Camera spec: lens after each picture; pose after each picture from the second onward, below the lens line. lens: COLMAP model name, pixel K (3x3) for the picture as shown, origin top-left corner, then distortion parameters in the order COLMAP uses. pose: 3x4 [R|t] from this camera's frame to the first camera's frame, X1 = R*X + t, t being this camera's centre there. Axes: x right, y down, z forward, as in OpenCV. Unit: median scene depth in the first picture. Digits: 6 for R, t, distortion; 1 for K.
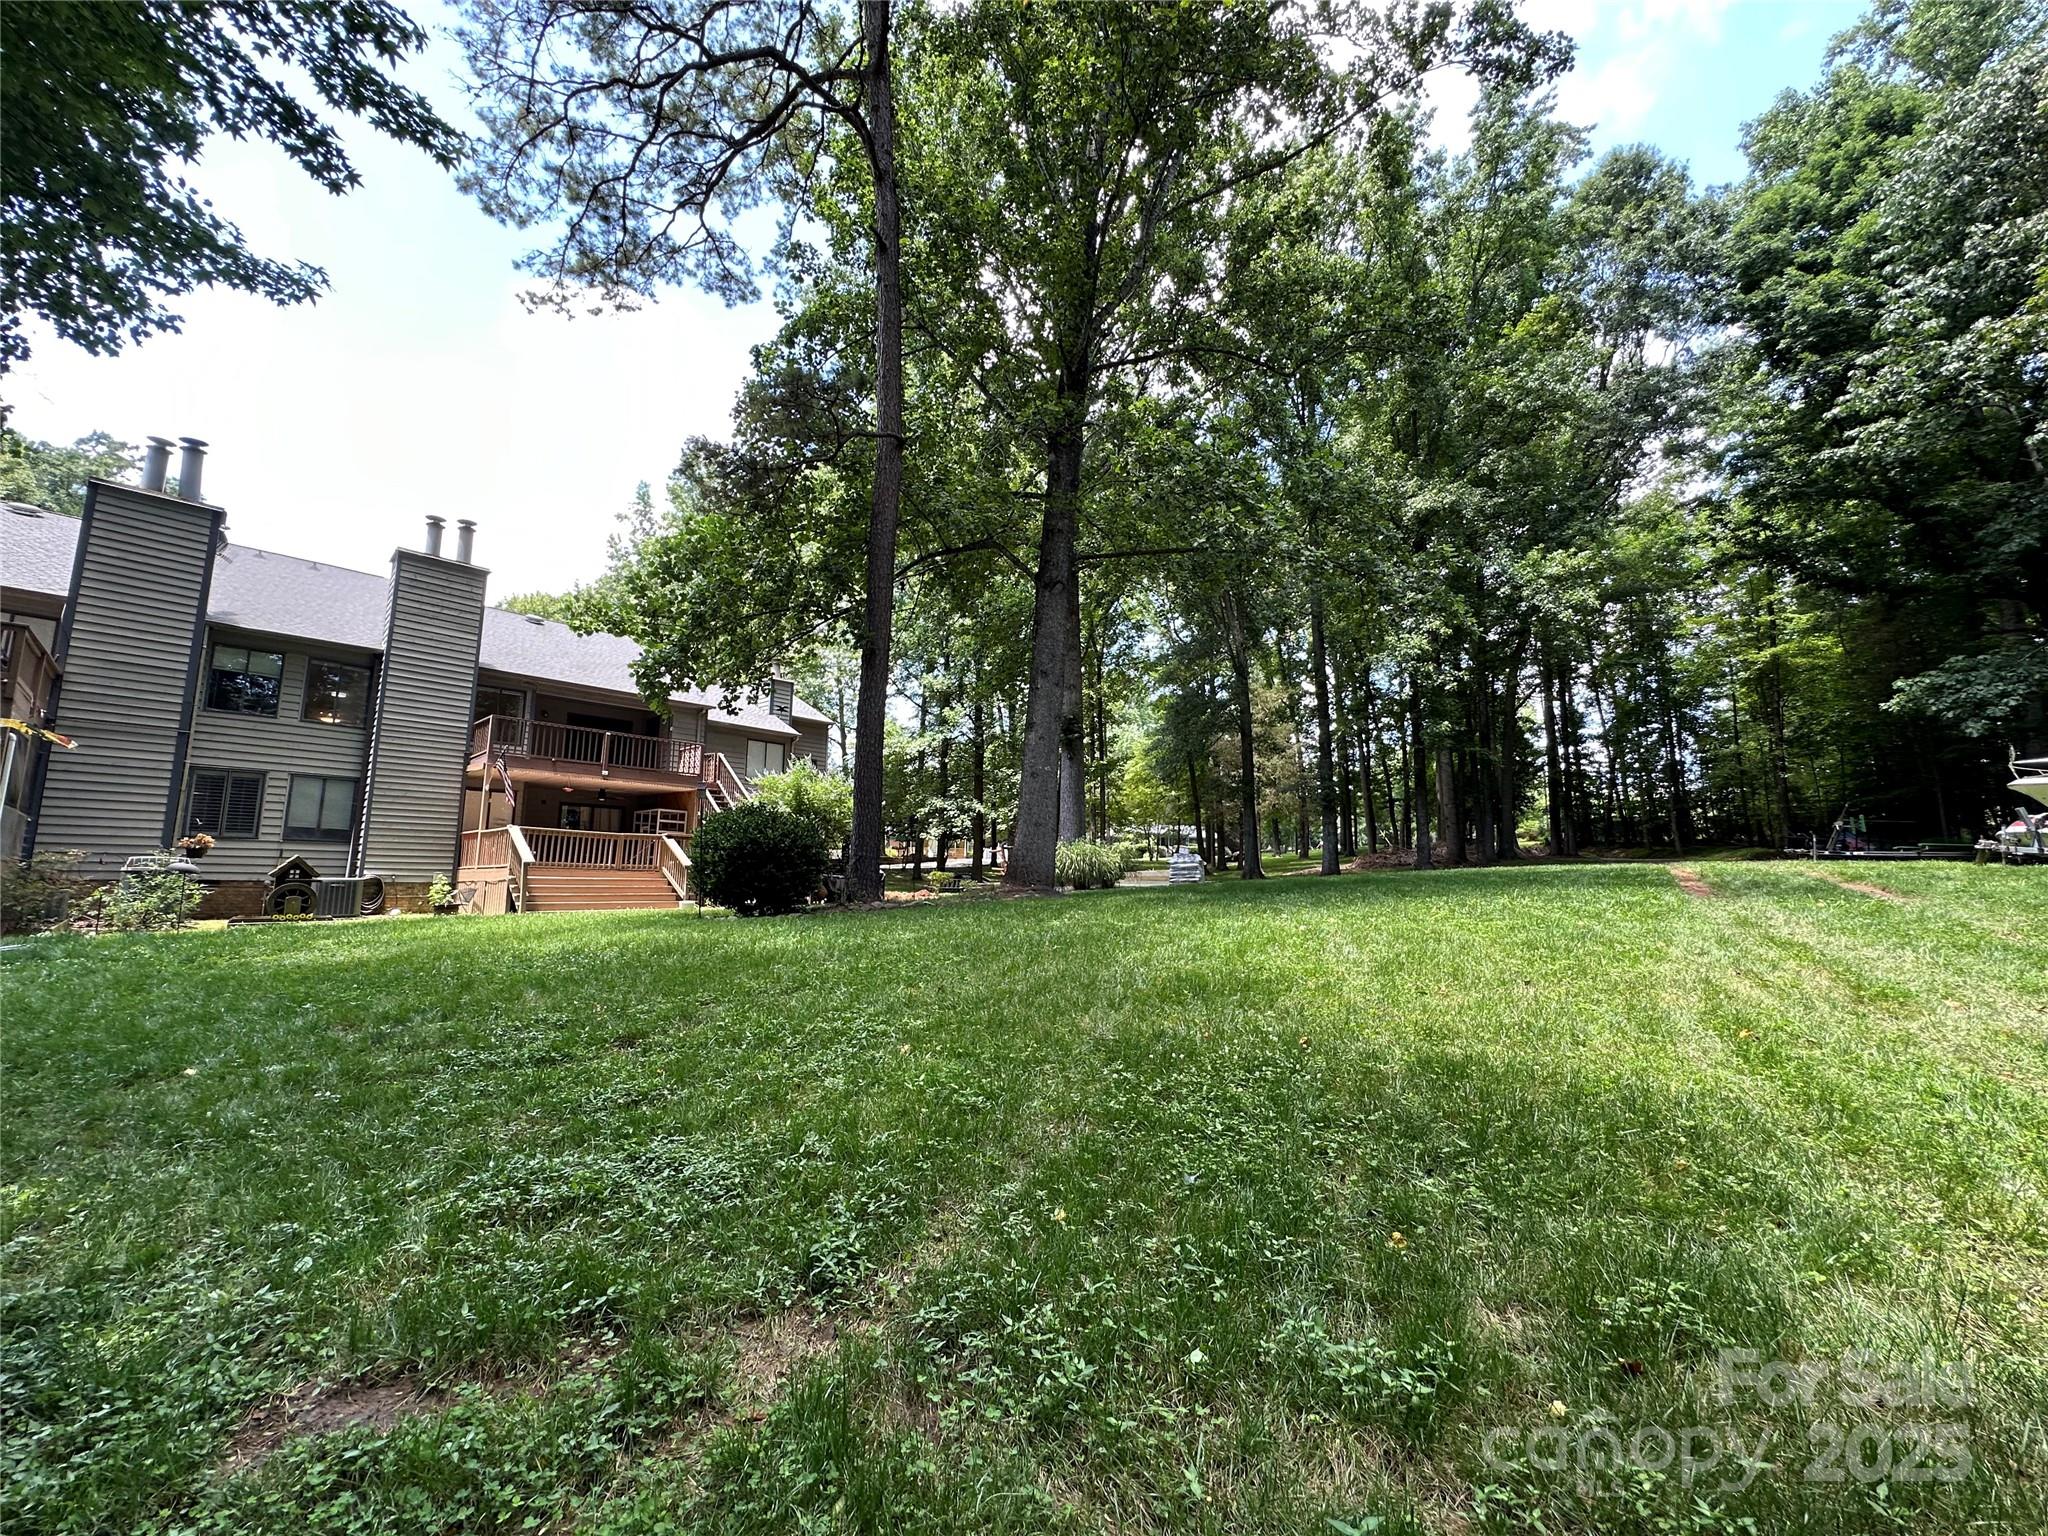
lens RADIAL K [[818.8, 0, 1022.0], [0, 818.8, 760.8], [0, 0, 1]] dist [-0.009385, 0.002494]
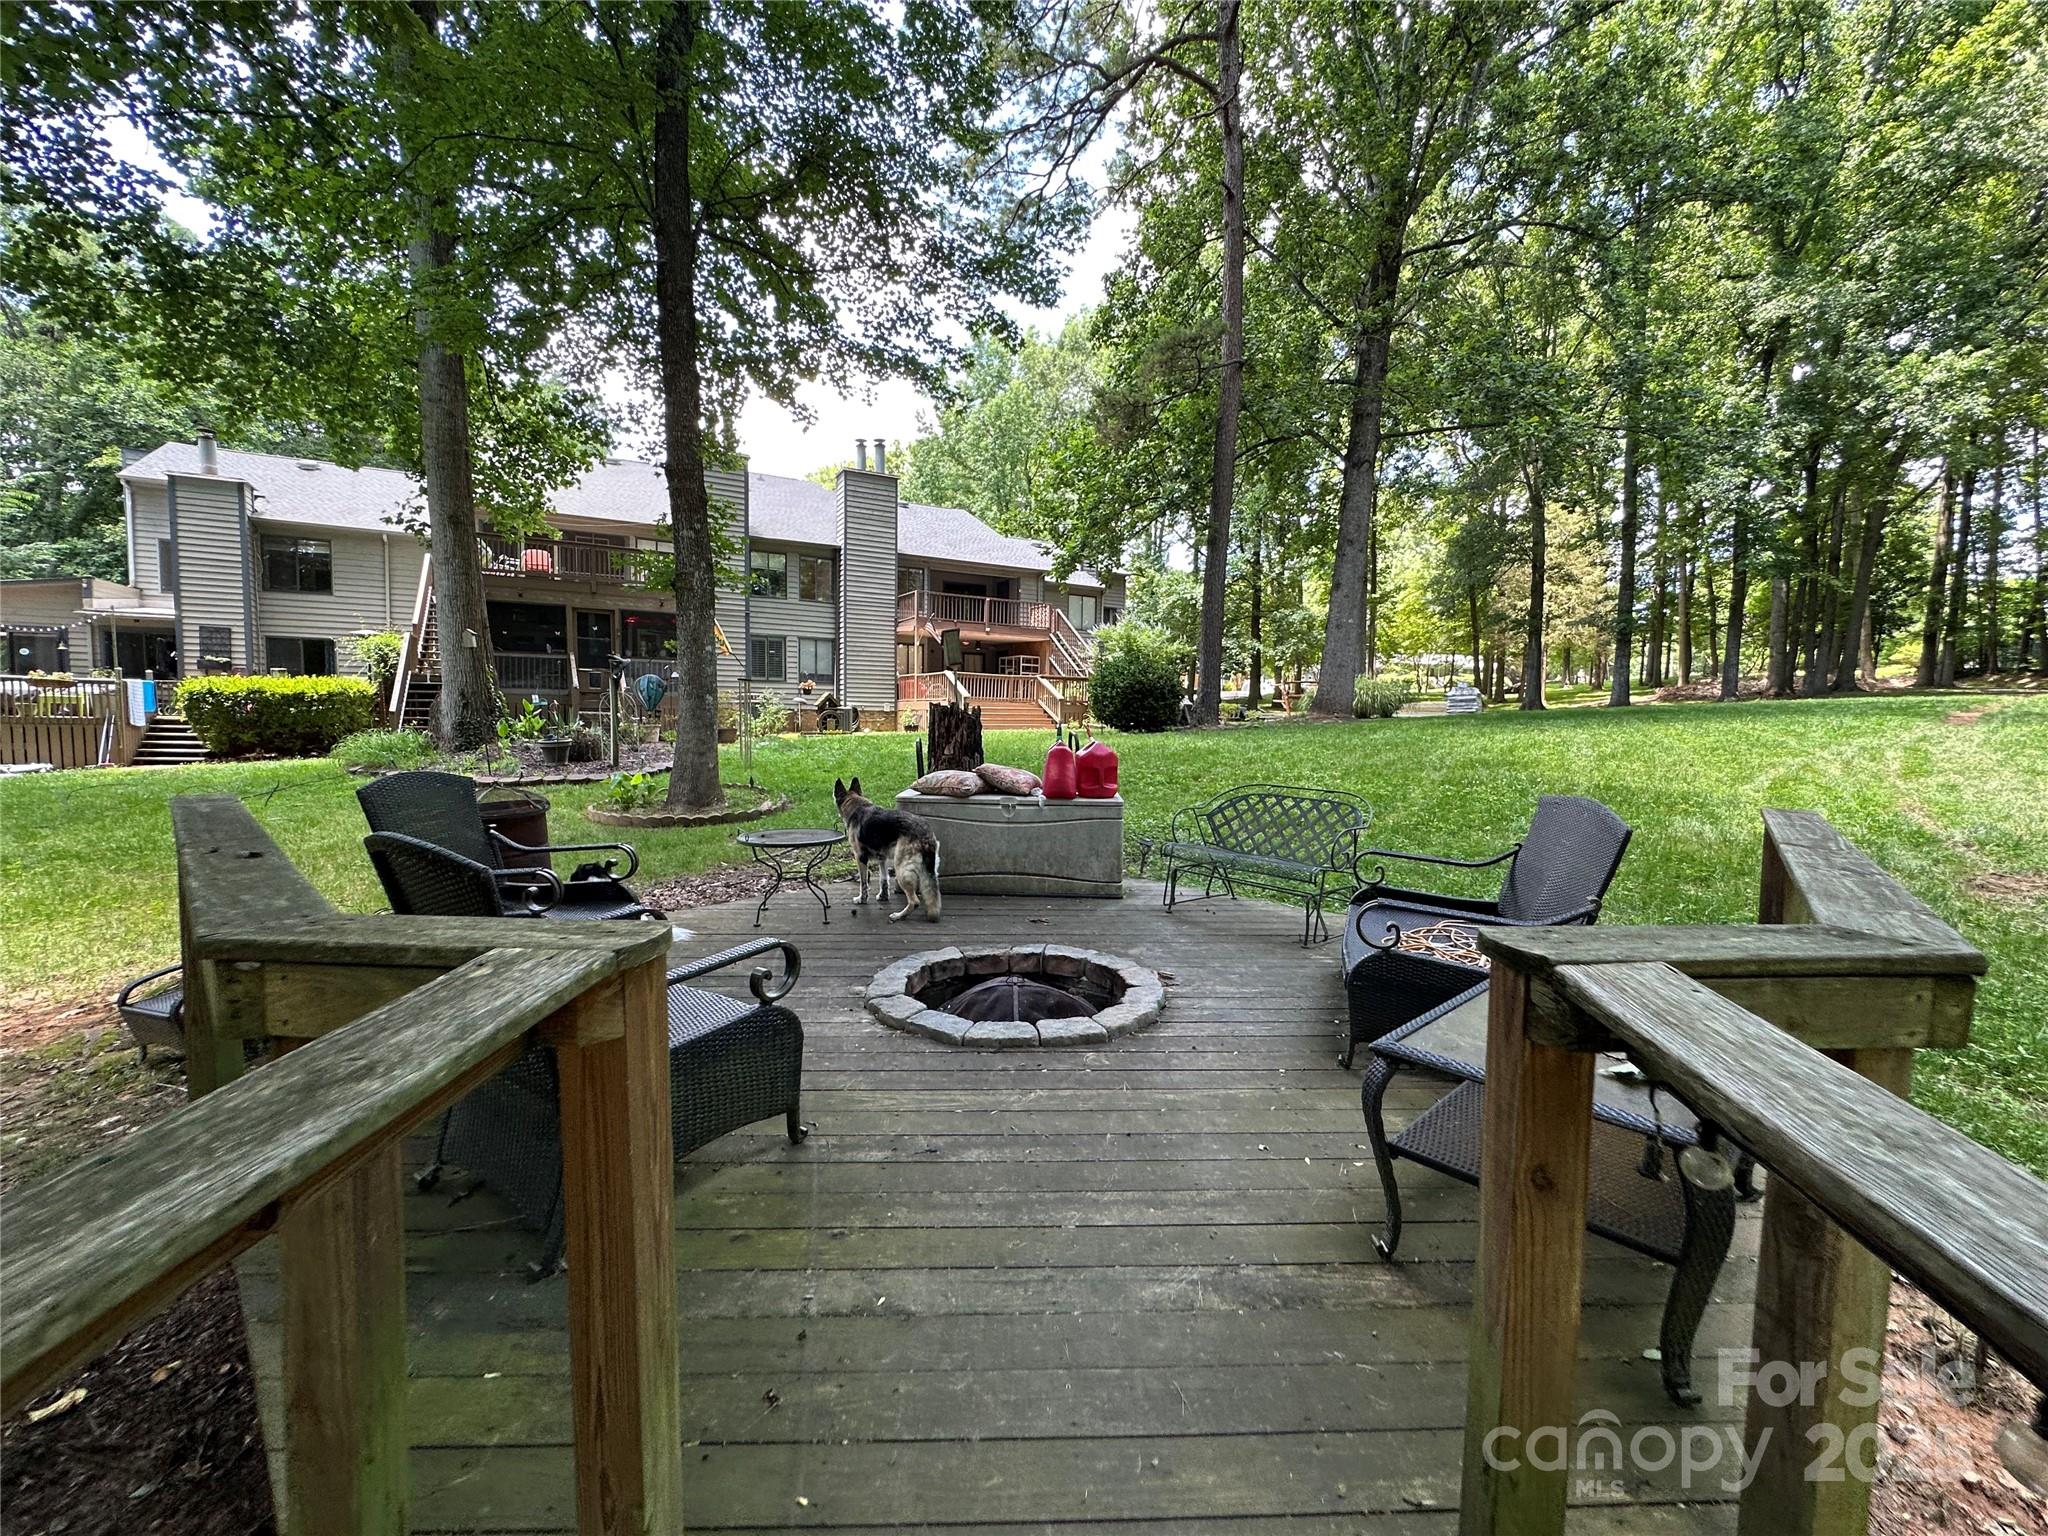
lens RADIAL K [[818.8, 0, 1020.1], [0, 818.8, 765.3], [0, 0, 1]] dist [-0.009385, 0.002494]
pose [[0.957829, 0.023277, -0.286395, -0.047016], [0.037279, 0.978222, 0.204185, -0.026078], [0.284911, -0.206251, 0.936102, -0.189378]]
